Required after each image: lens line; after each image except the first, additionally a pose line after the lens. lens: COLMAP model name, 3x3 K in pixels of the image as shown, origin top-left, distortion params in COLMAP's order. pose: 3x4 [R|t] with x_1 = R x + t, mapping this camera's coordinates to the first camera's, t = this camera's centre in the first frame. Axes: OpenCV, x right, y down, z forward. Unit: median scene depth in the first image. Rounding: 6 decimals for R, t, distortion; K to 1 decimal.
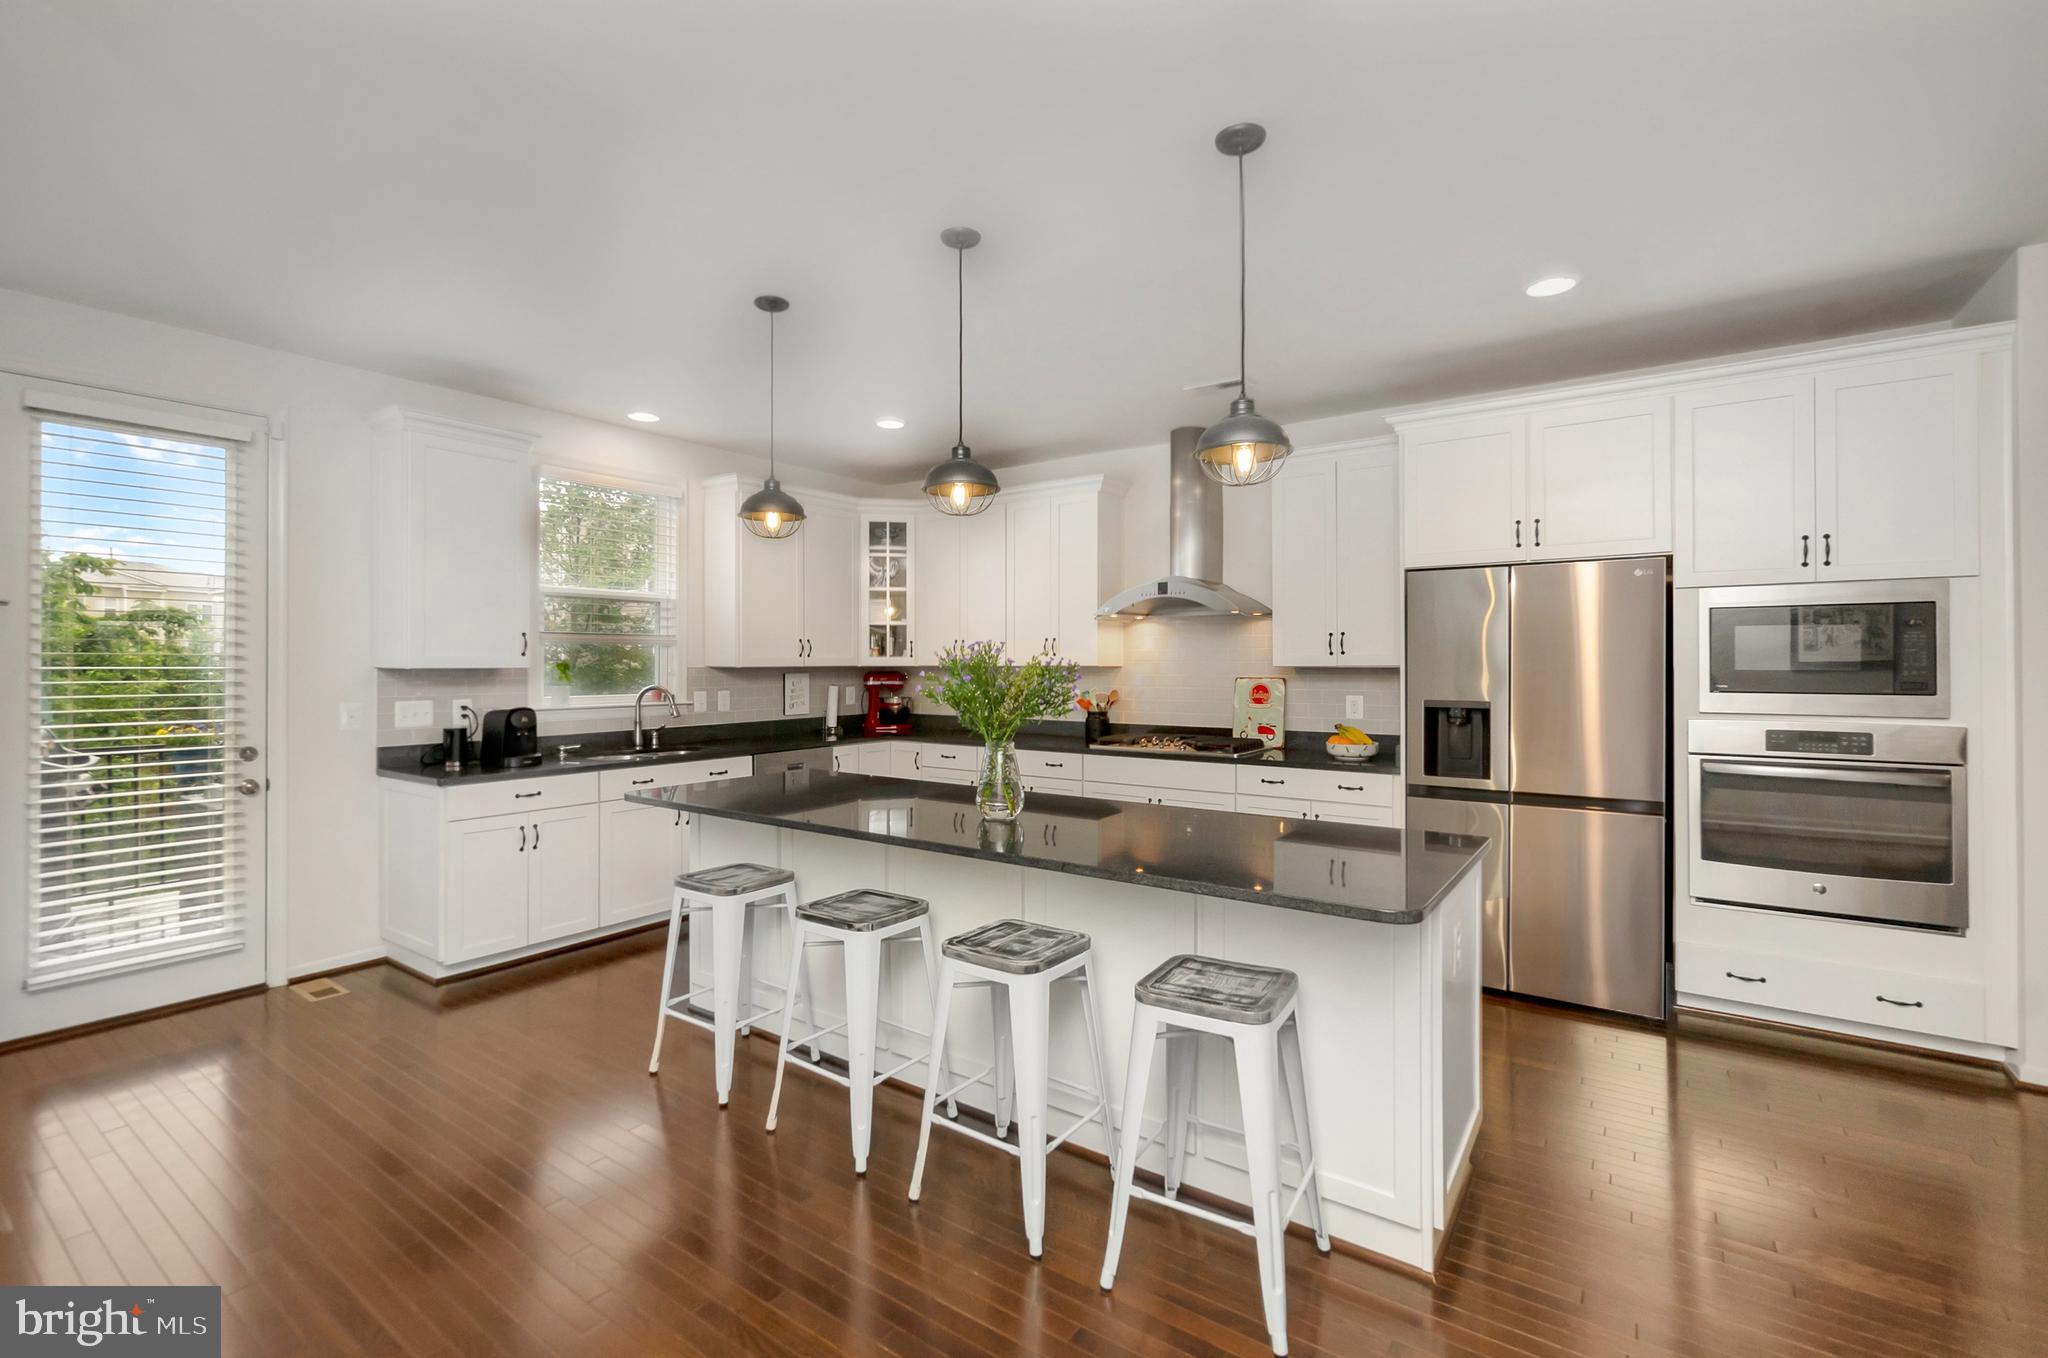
lens RADIAL K [[907.5, 0, 988.0], [0, 907.5, 661.3], [0, 0, 1]] dist [-0.004459, 0.002137]
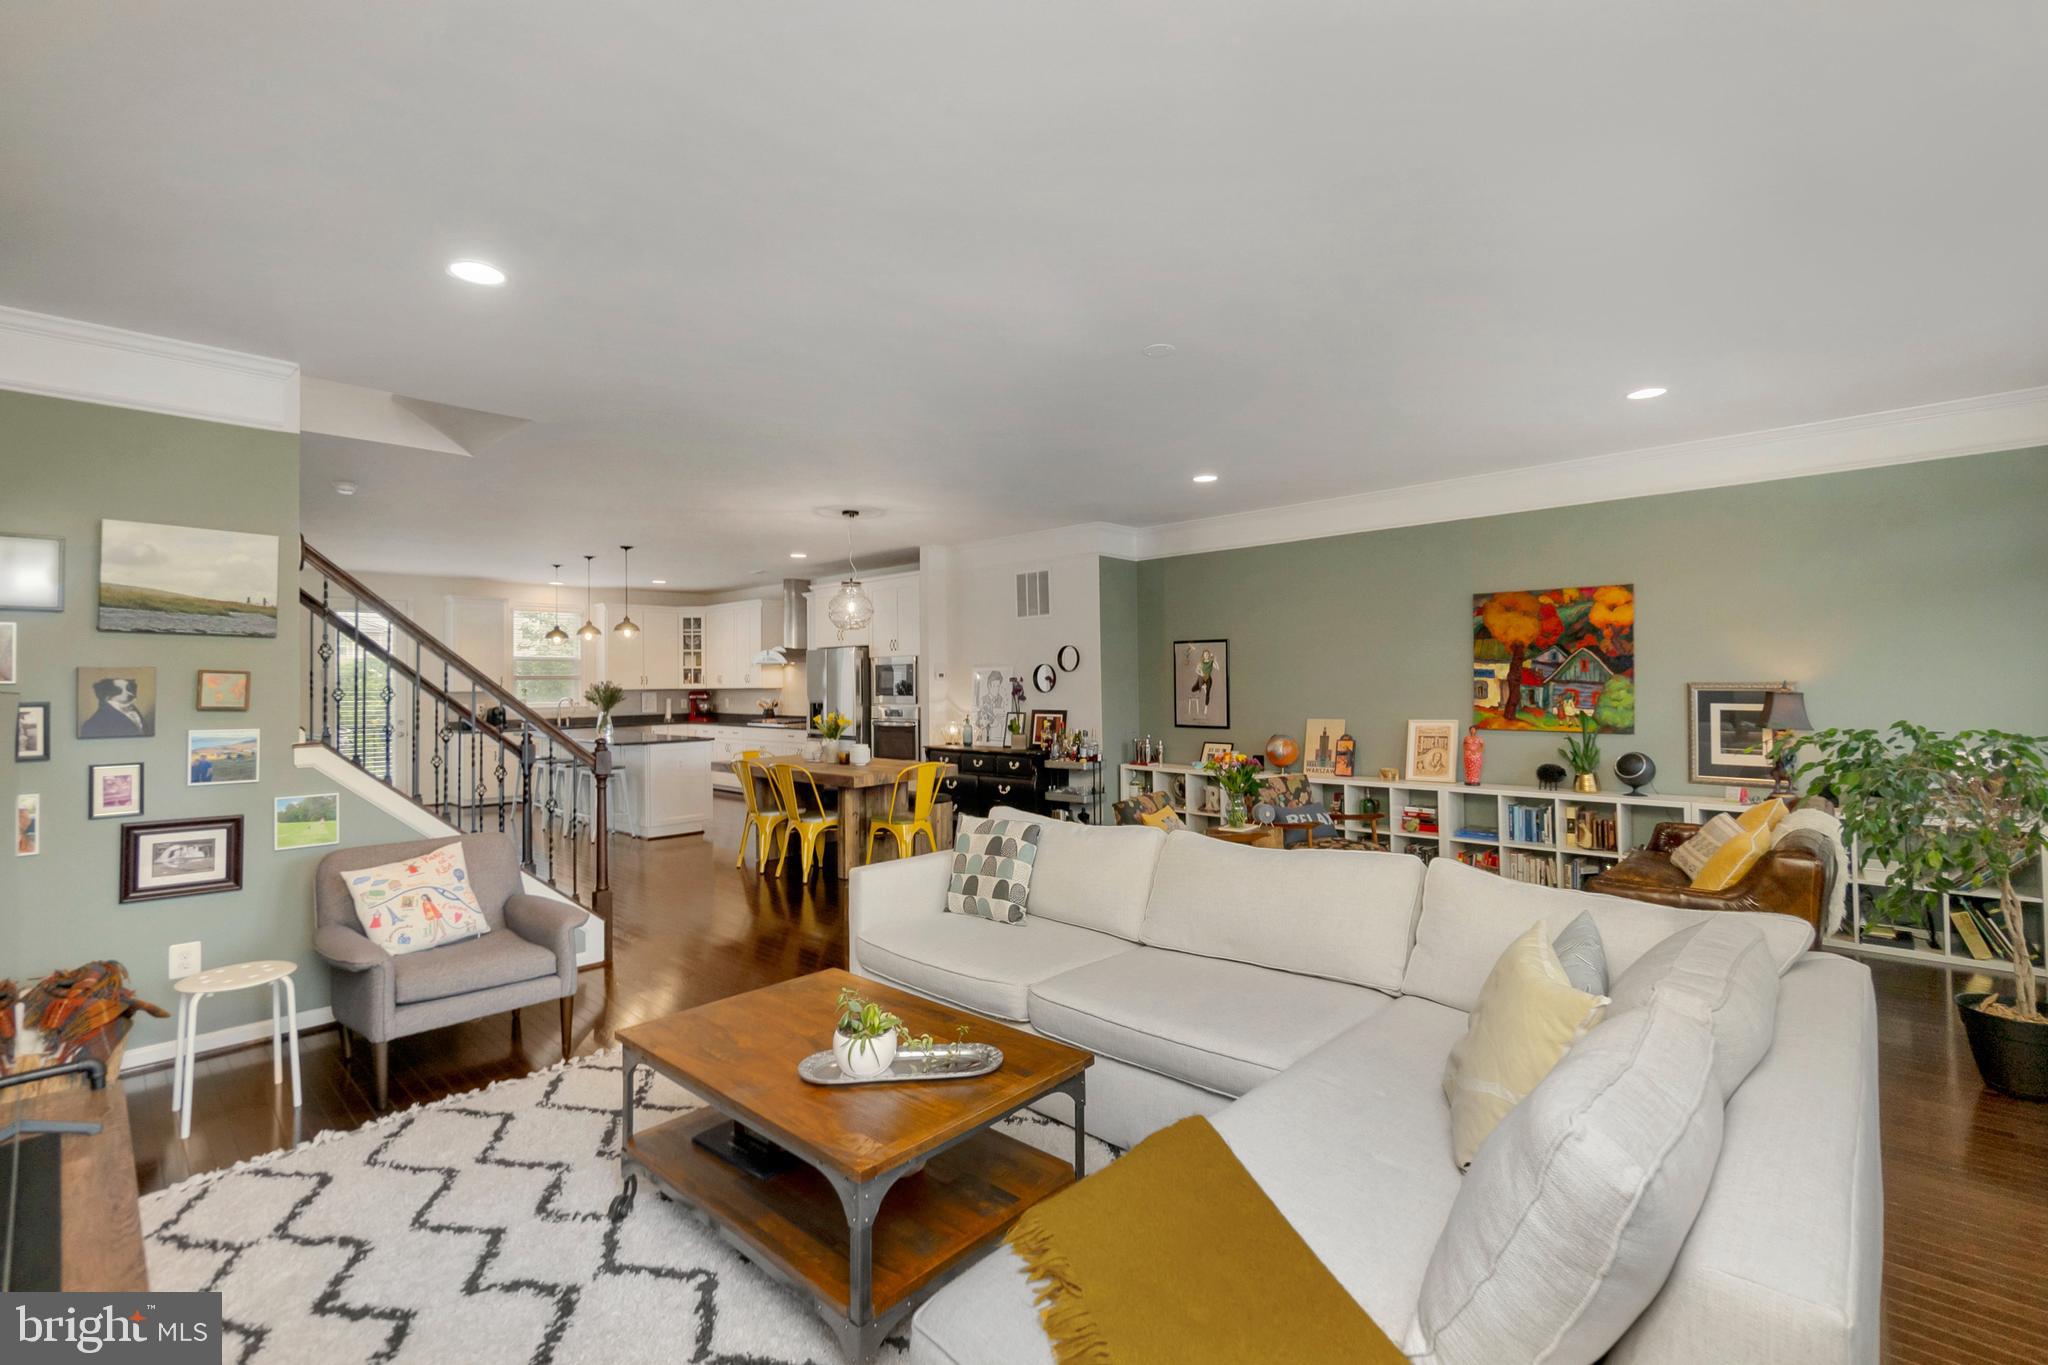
lens RADIAL K [[907.5, 0, 1007.6], [0, 907.5, 661.9], [0, 0, 1]] dist [-0.004459, 0.002137]
pose [[0.990877, -0.014431, -0.133995, 0.959628], [0.011933, 0.999740, -0.019422, -0.007026], [0.134241, 0.017645, 0.990792, -1.030188]]
